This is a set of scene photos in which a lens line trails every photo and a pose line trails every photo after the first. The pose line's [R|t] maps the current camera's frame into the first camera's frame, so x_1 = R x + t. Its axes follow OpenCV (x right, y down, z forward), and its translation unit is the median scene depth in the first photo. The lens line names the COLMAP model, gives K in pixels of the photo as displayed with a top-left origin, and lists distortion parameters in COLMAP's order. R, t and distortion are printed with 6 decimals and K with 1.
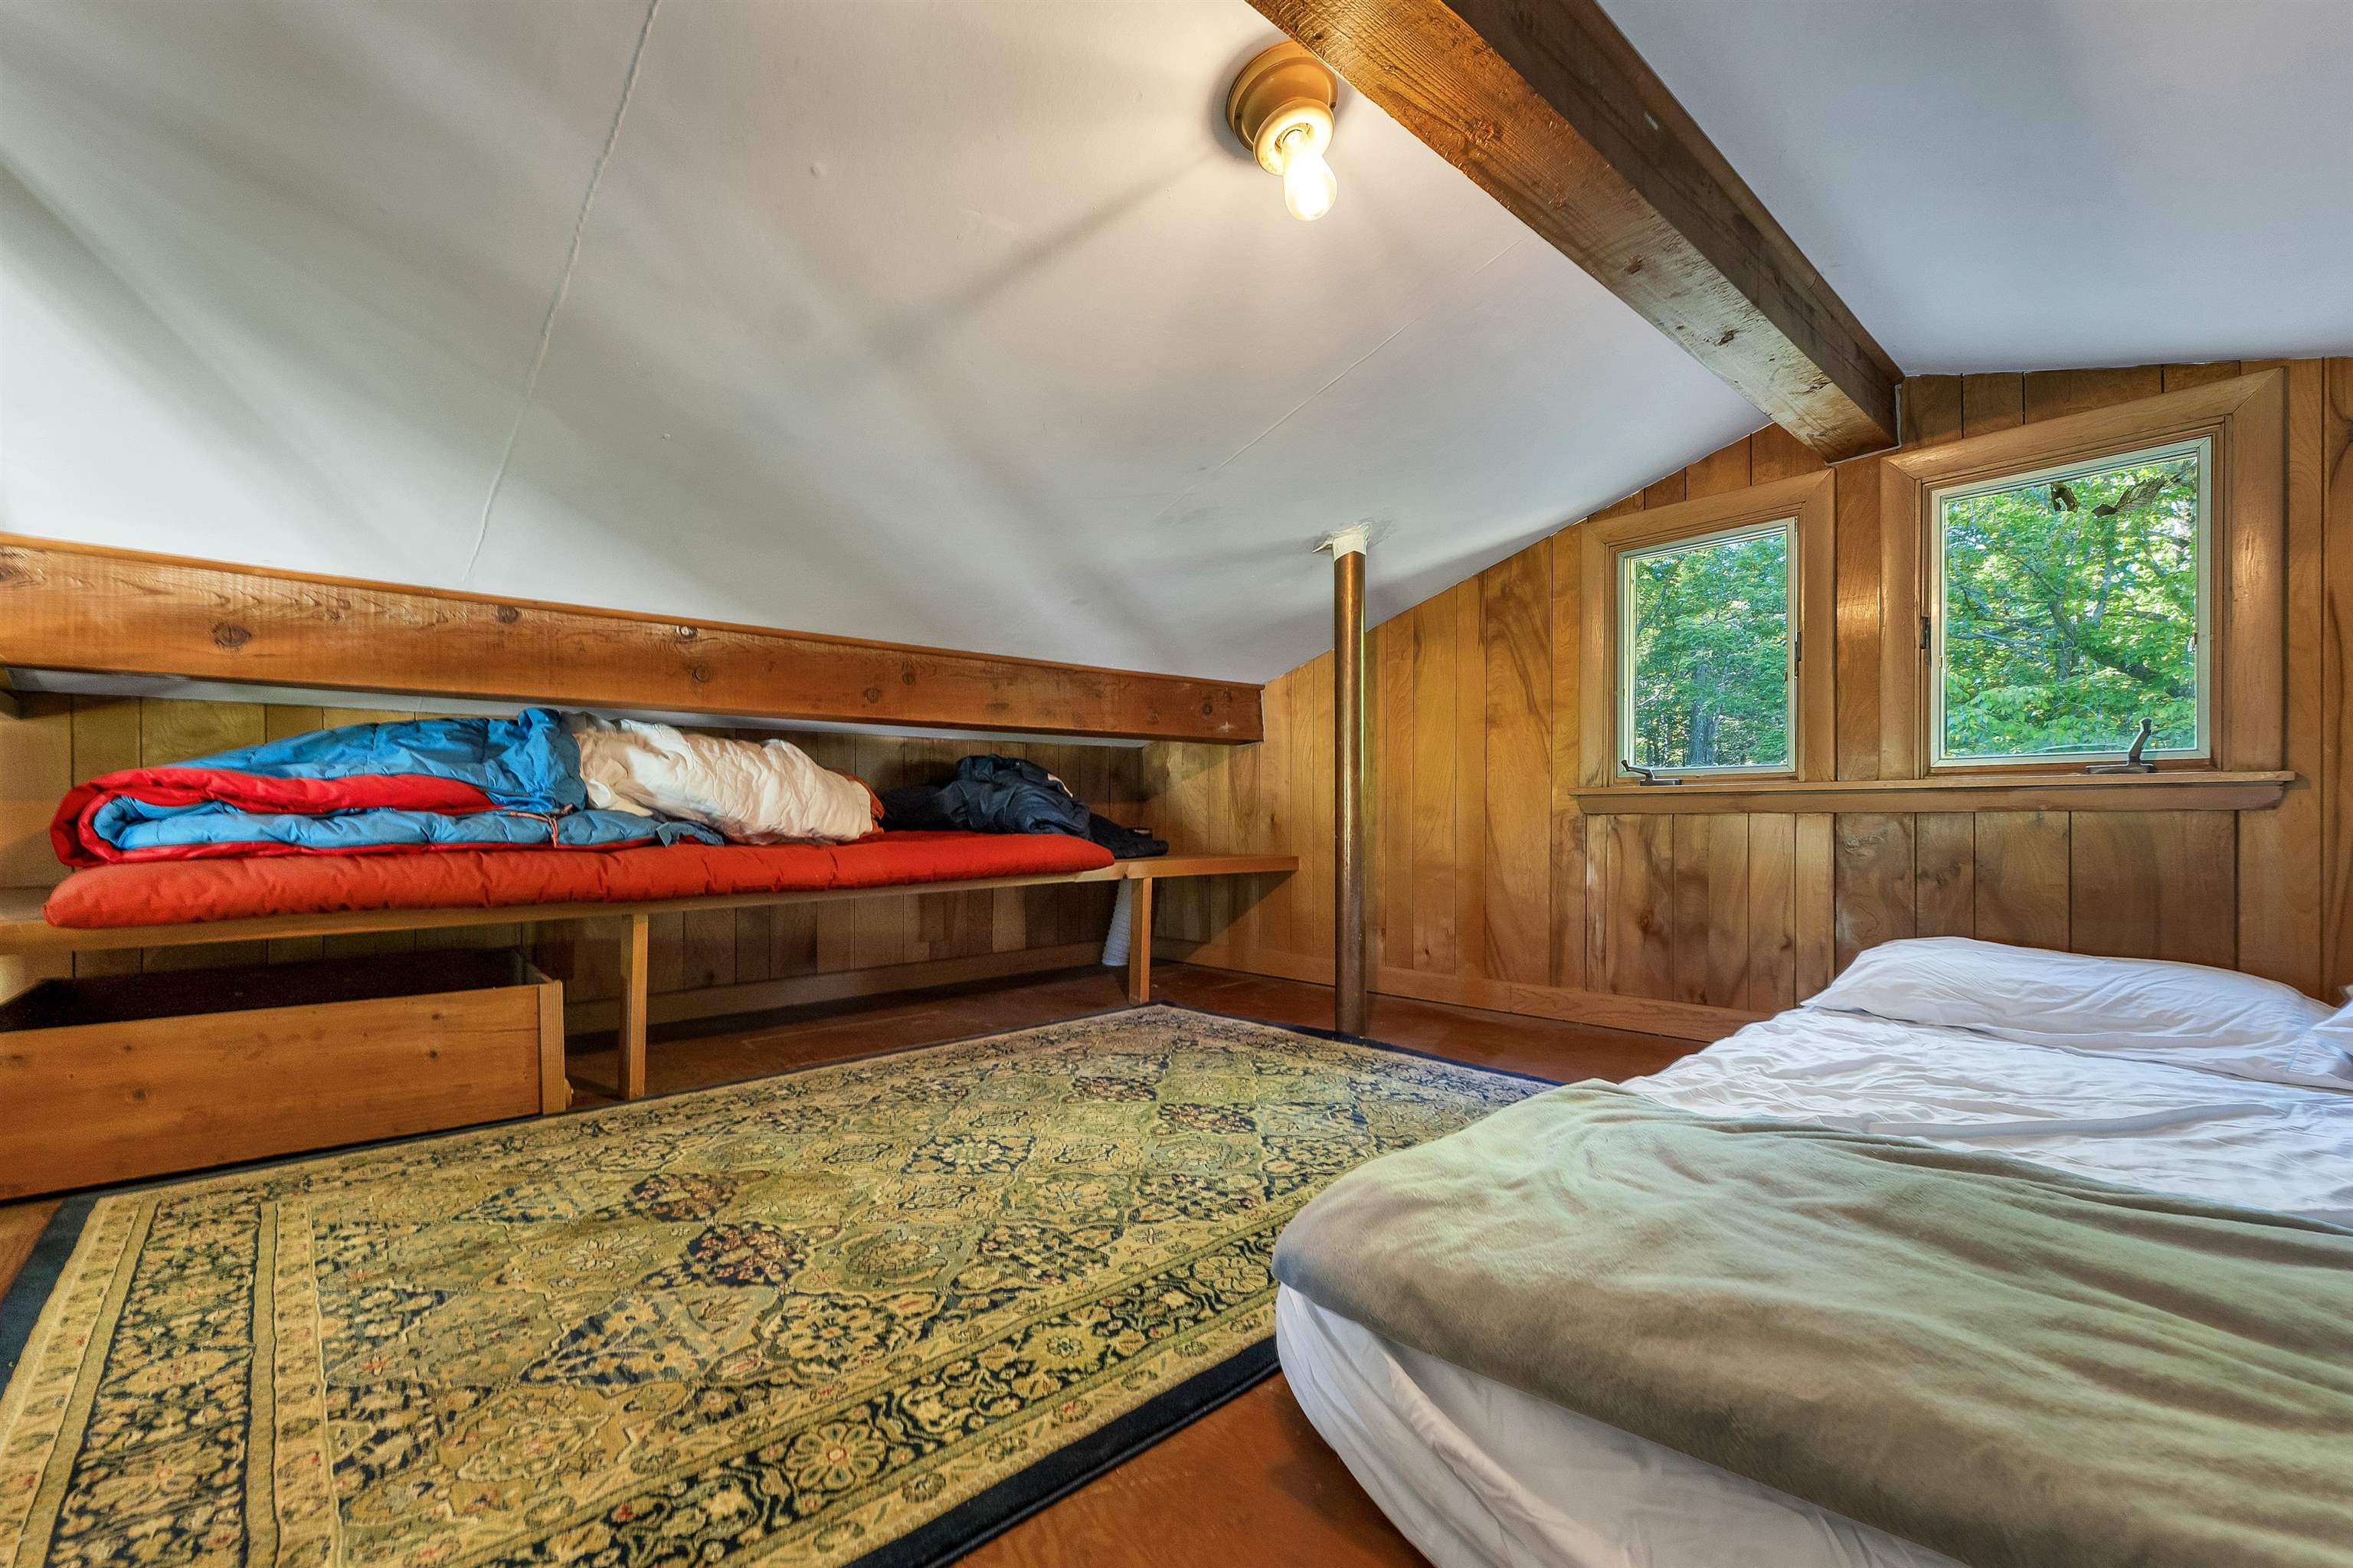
lens RADIAL K [[973.8, 0, 1174.5], [0, 973.8, 803.8], [0, 0, 1]] dist [0.001032, 0.000078]
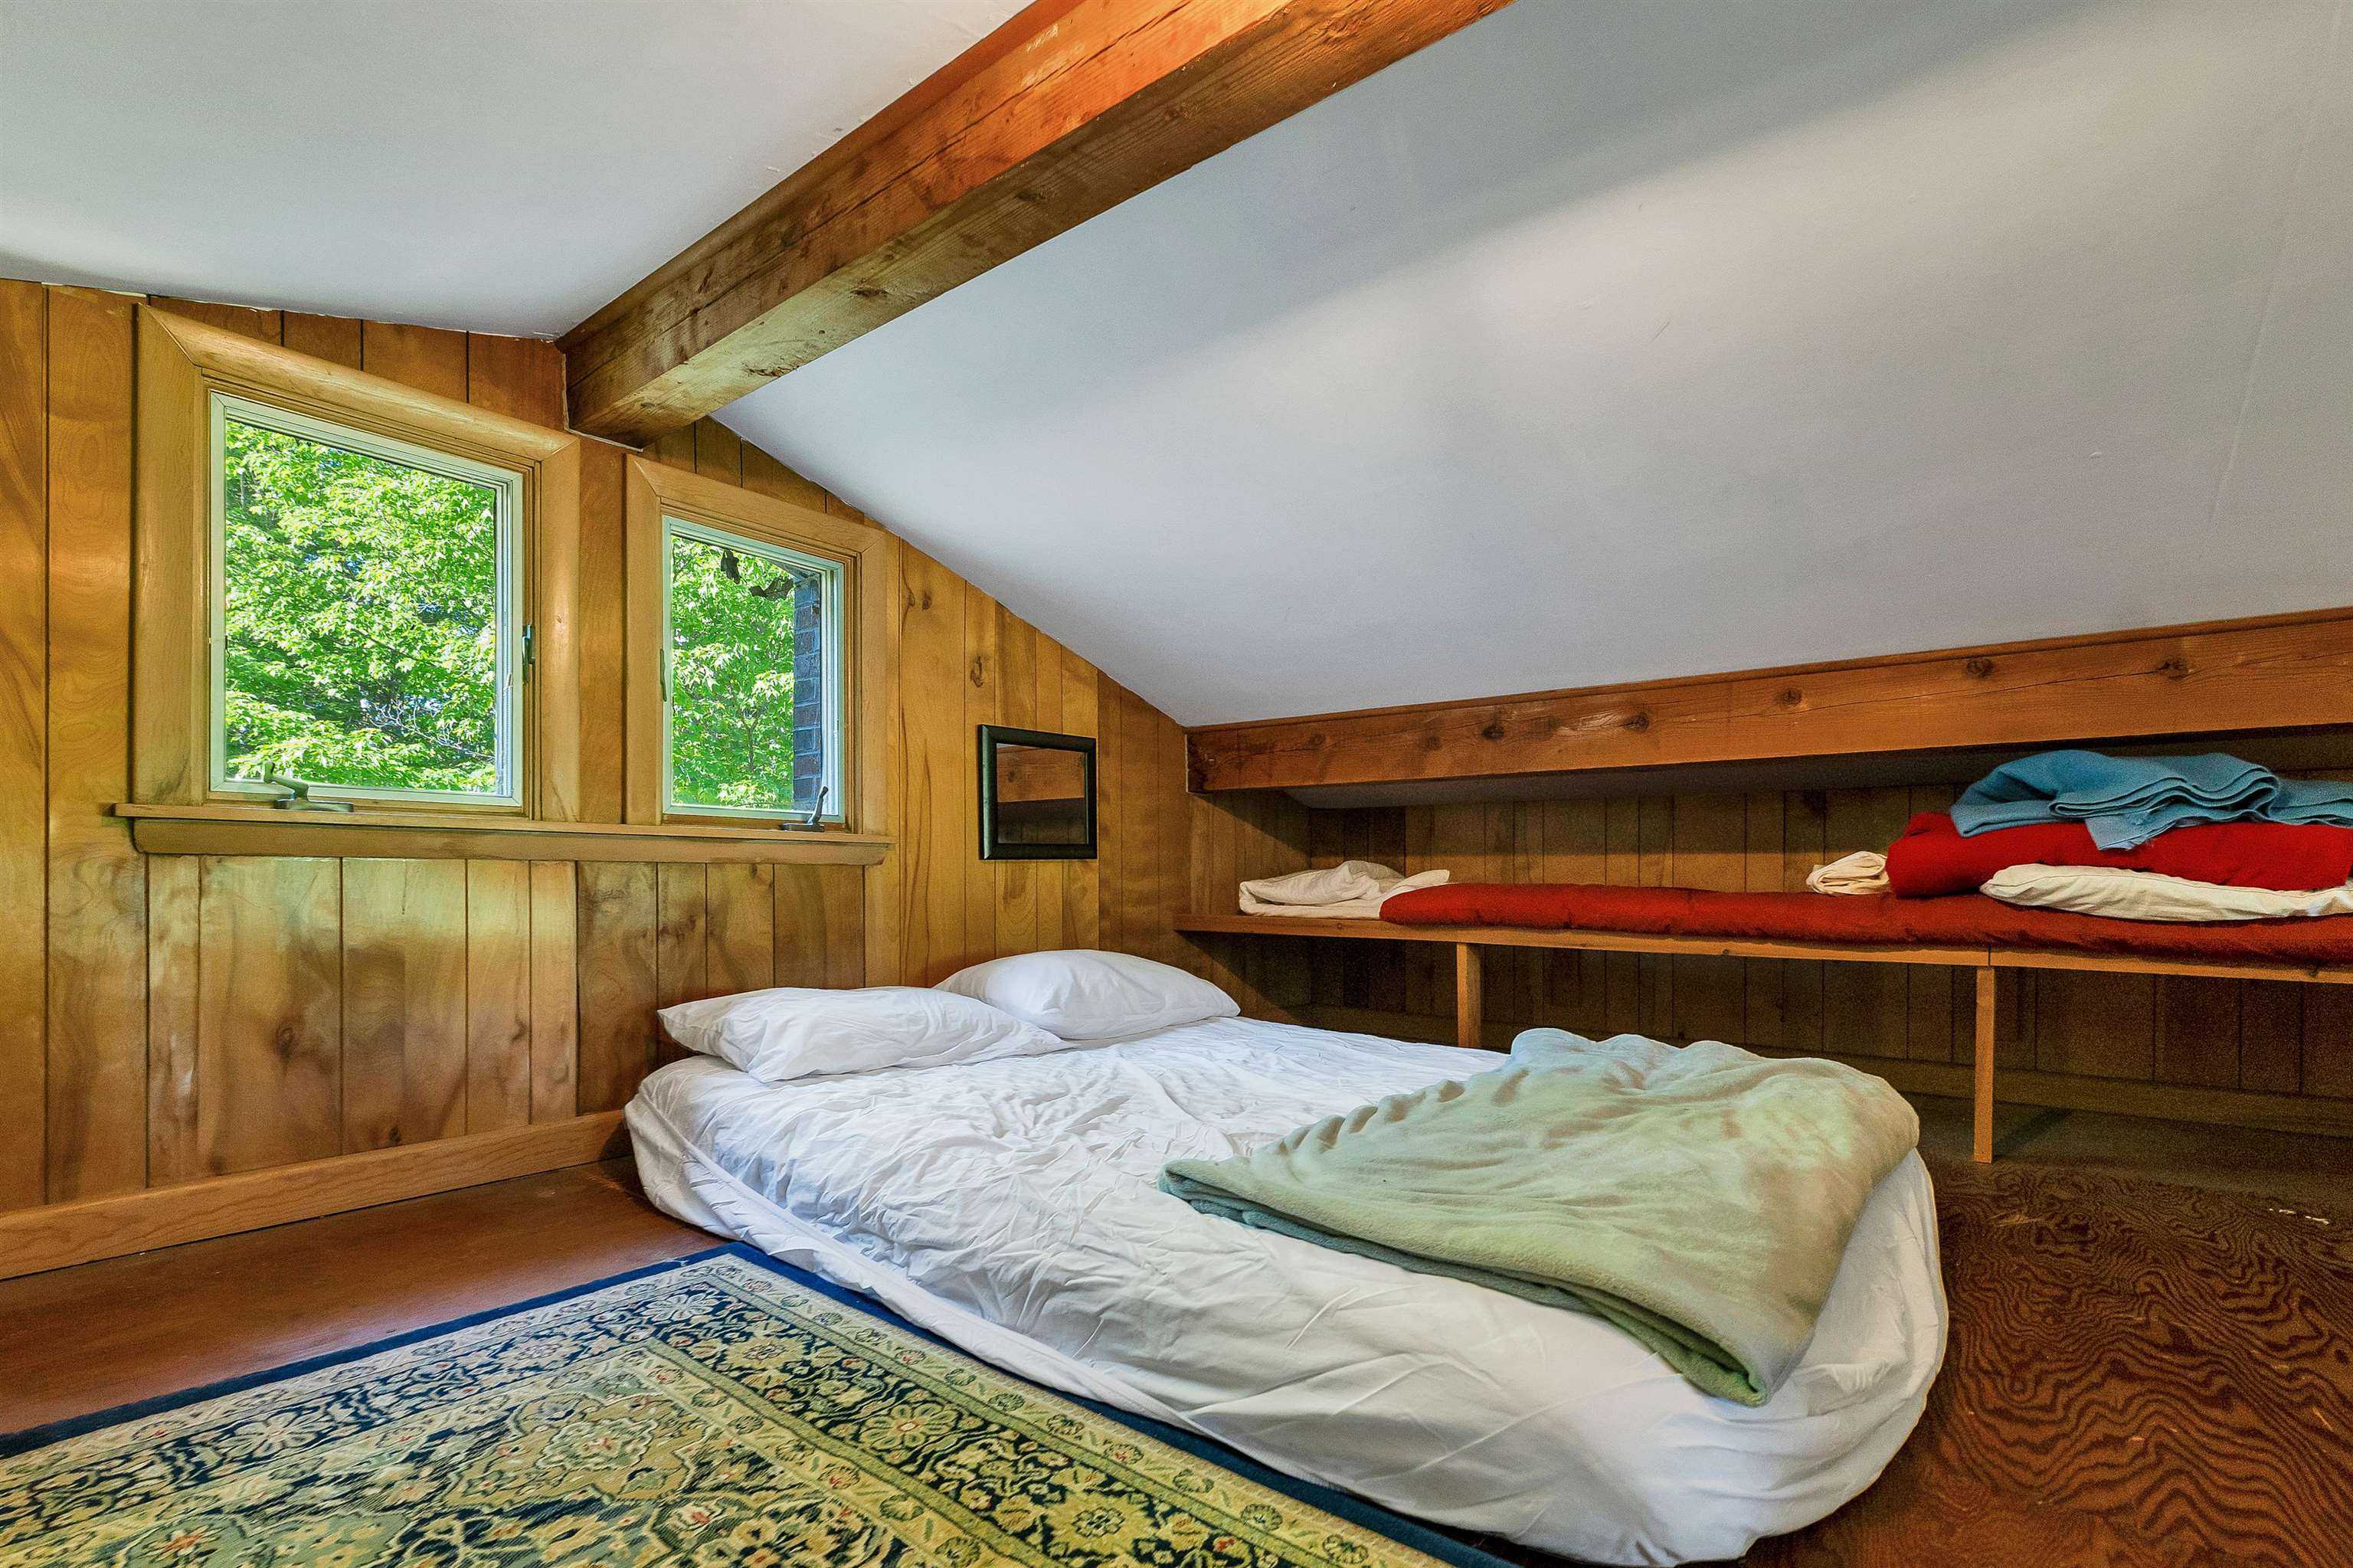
lens RADIAL K [[1077.9, 0, 1160.7], [0, 1077.9, 884.7], [0, 0, 1]] dist [0.000890, 0.000034]
pose [[-0.144859, -0.002891, 0.989448, -0.278725], [-0.016394, 0.999865, 0.000522, 0.019746], [-0.989316, -0.016146, -0.144887, 0.628878]]
